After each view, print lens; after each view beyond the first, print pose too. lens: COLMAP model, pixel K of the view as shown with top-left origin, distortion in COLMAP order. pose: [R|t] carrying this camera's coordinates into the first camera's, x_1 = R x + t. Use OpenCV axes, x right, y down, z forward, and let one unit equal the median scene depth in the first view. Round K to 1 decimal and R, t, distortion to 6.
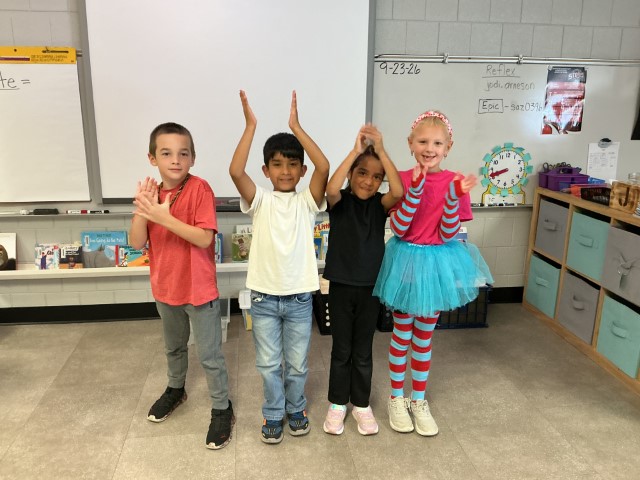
lens RADIAL K [[538.2, 0, 318.4], [0, 538.2, 240.4], [0, 0, 1]] dist [0.034978, -0.083608]
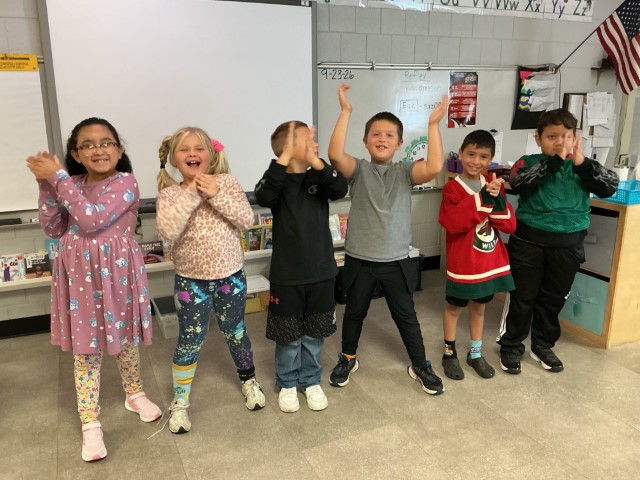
lens RADIAL K [[533.3, 0, 320.0], [0, 533.3, 240.0], [0, 0, 1]] dist [0.099447, -0.199076]
pose [[0.958023, -0.085923, 0.273514, -0.229414], [0.085290, 0.996255, 0.014225, 0.013341], [-0.273711, 0.009700, 0.961763, -0.087345]]
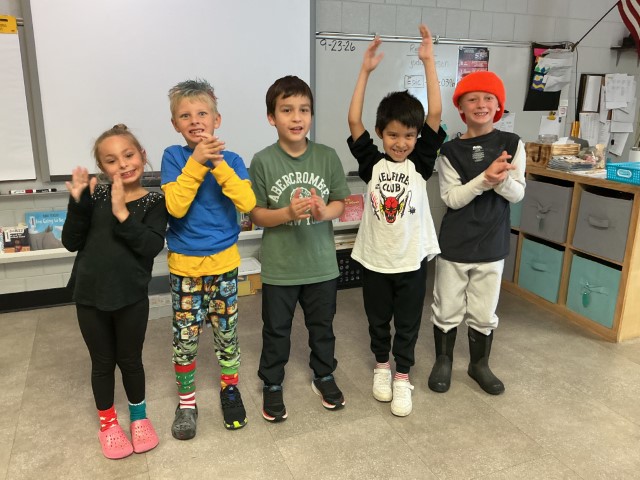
lens RADIAL K [[538.2, 0, 318.4], [0, 538.2, 240.4], [0, 0, 1]] dist [0.034978, -0.083608]
pose [[0.967403, -0.068154, 0.243898, -0.177310], [0.063523, 0.997620, 0.026815, 0.039471], [-0.245146, -0.010448, 0.969430, -0.042709]]
